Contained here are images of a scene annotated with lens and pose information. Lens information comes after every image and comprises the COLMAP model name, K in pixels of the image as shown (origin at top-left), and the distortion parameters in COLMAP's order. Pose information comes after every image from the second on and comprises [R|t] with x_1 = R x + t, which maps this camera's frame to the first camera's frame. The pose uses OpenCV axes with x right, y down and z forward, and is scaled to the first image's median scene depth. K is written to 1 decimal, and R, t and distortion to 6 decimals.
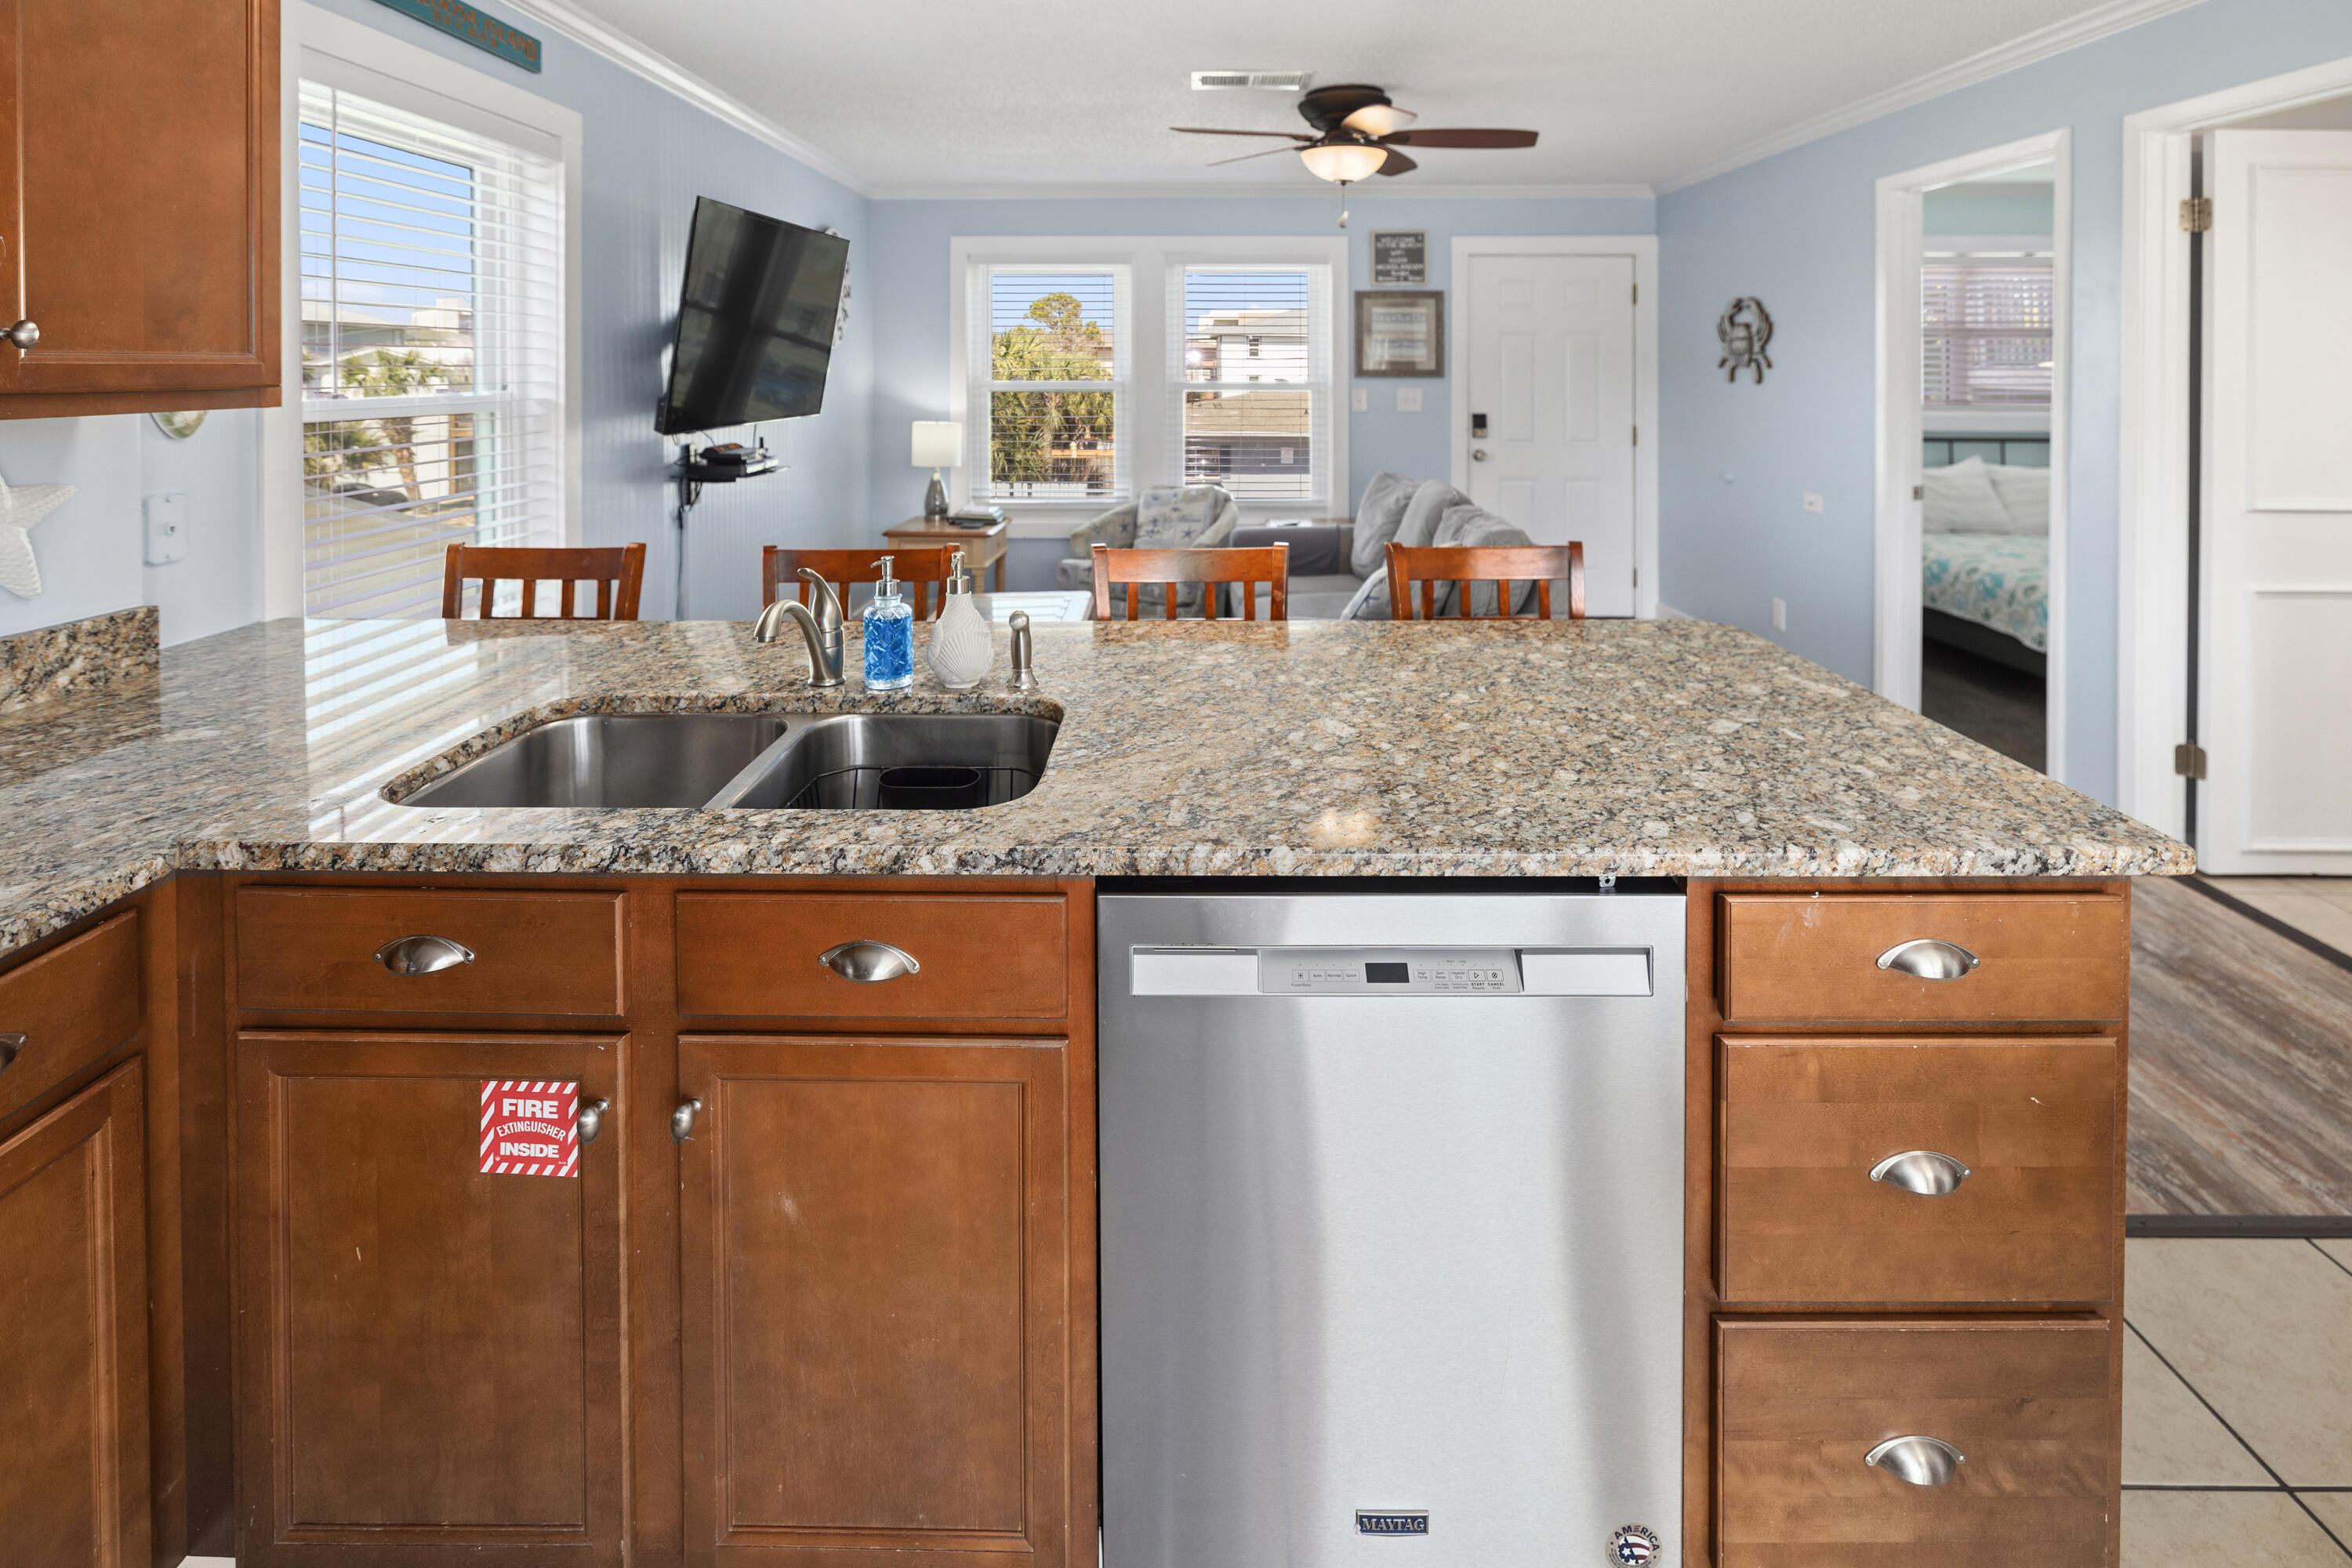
lens RADIAL K [[1077.2, 0, 1195.9], [0, 1077.2, 387.9], [0, 0, 1]] dist [-0.000709, -0.000139]
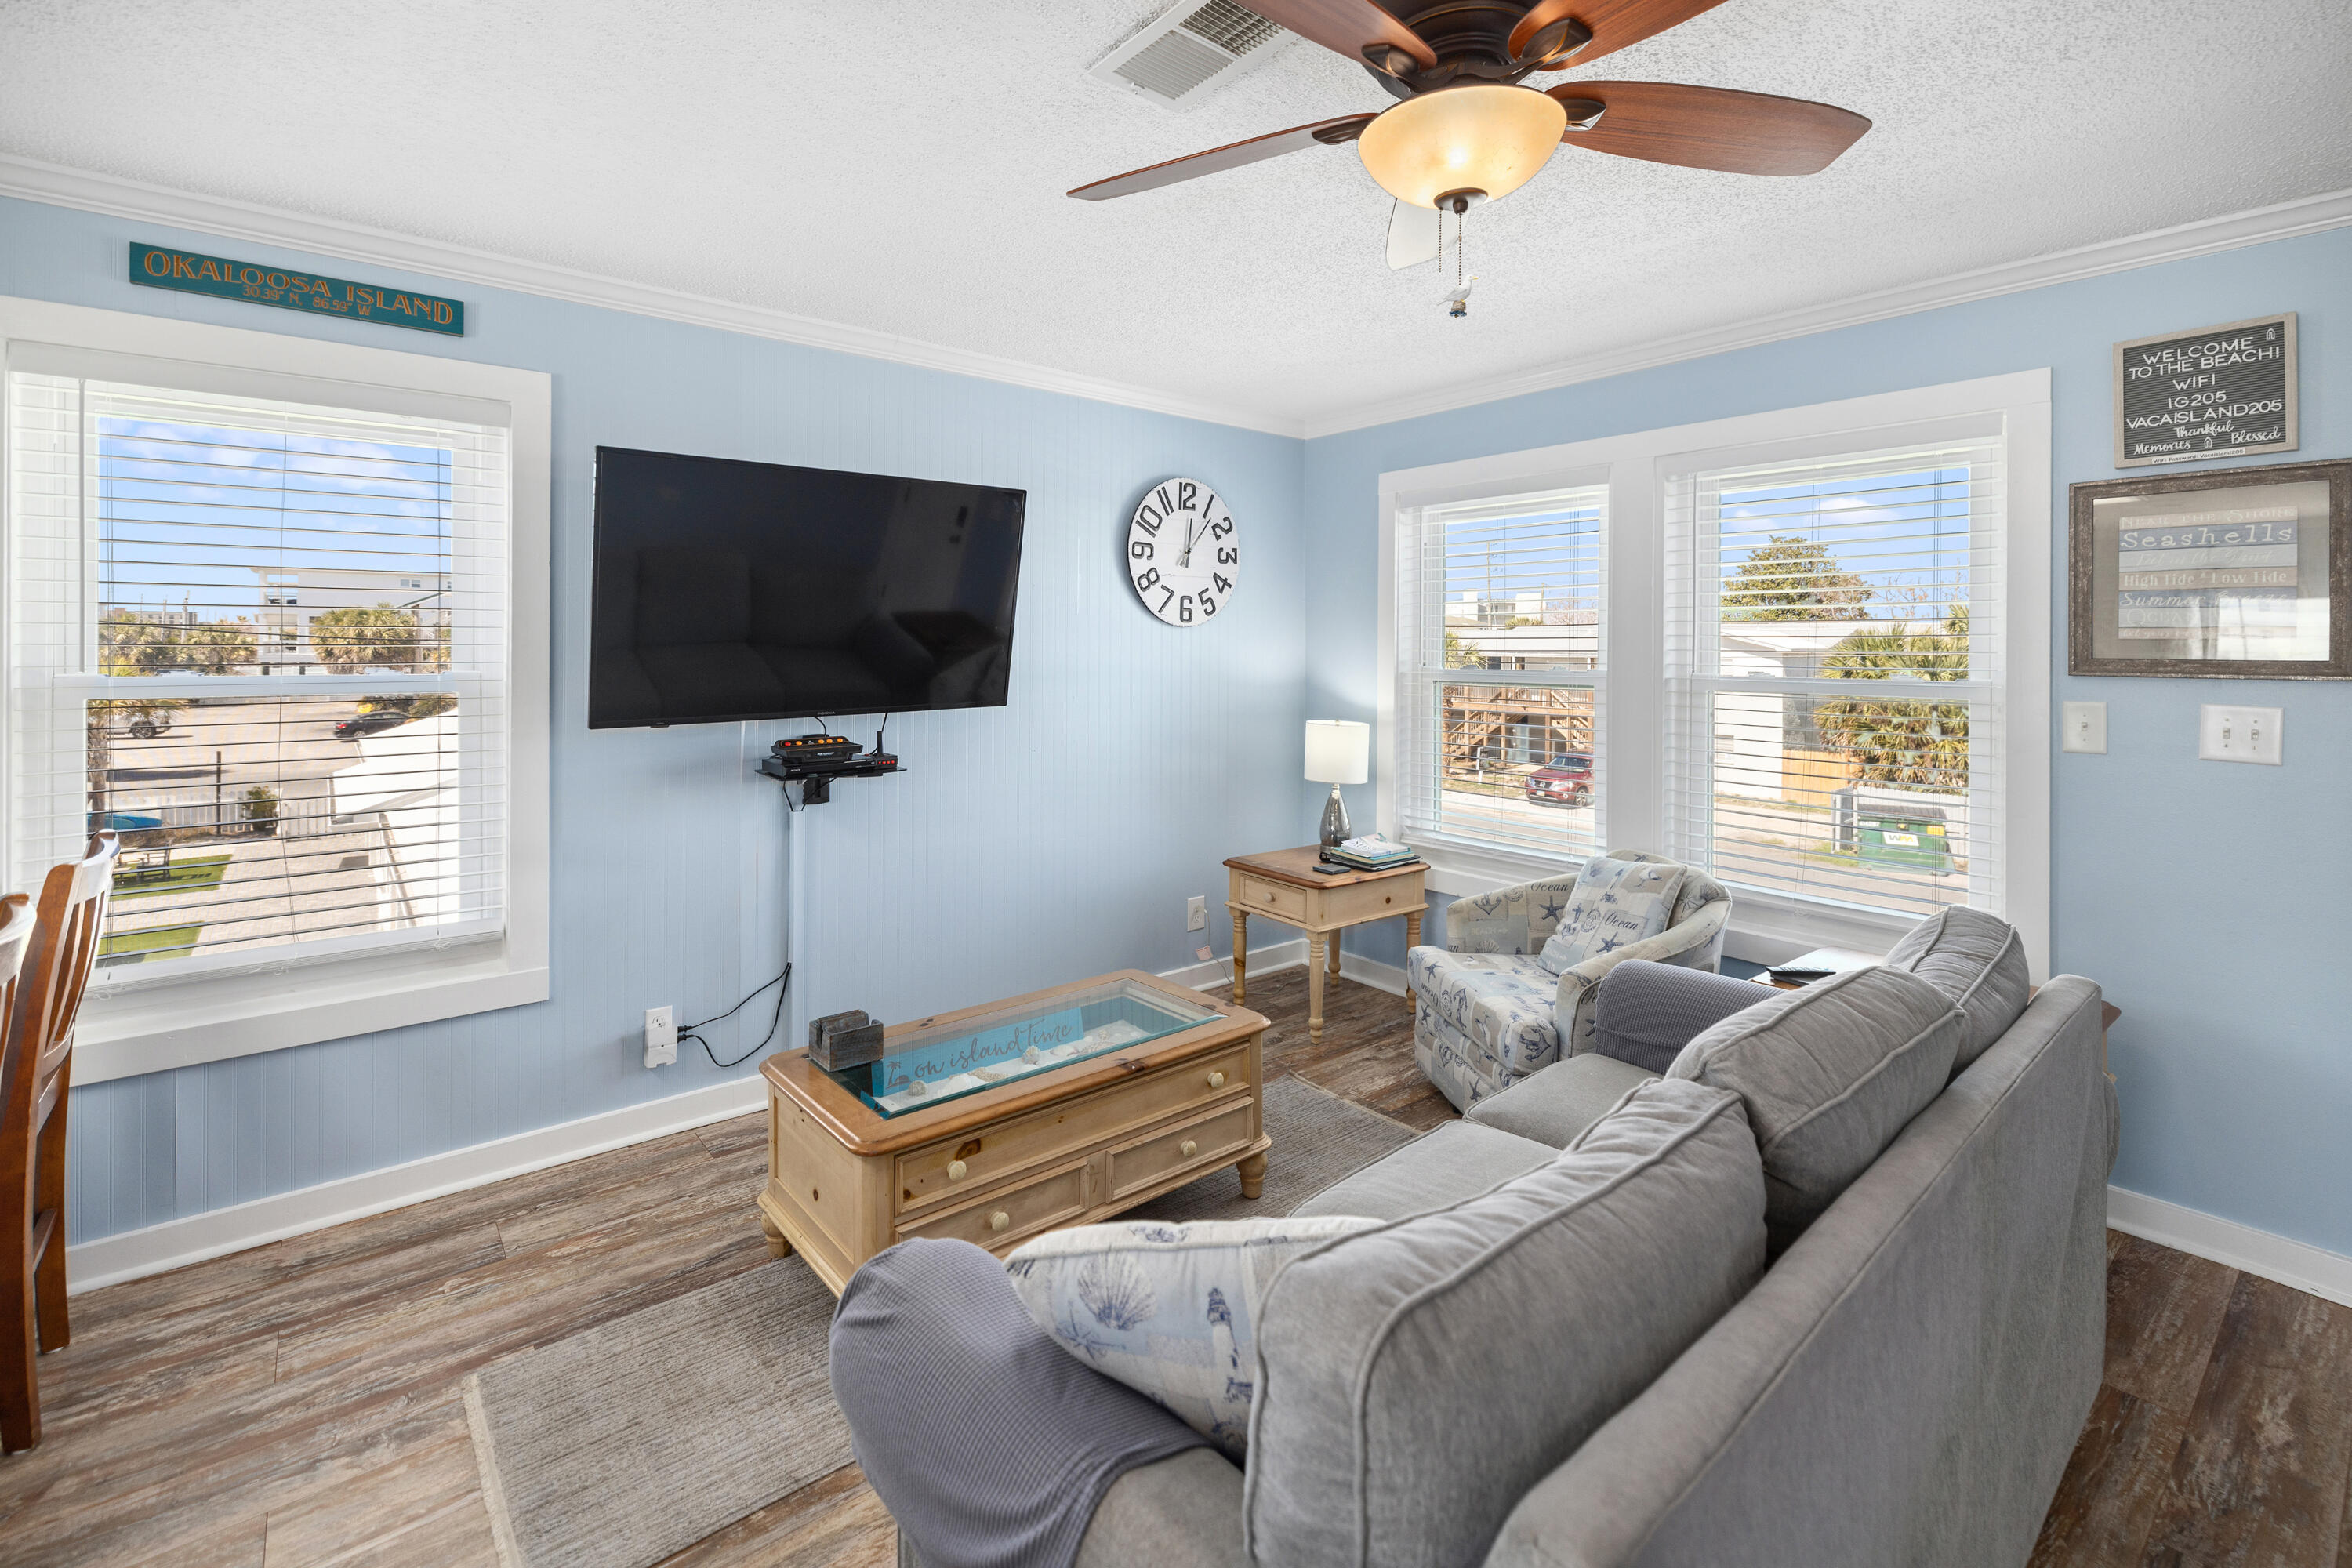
lens RADIAL K [[1049.6, 0, 1193.5], [0, 1049.6, 649.2], [0, 0, 1]] dist [0.001580, 0.000042]
pose [[0.665731, 0.004097, -0.746180, 0.624473], [-0.017653, 0.999792, -0.010260, -0.025257], [0.745983, 0.020003, 0.665665, 1.157914]]
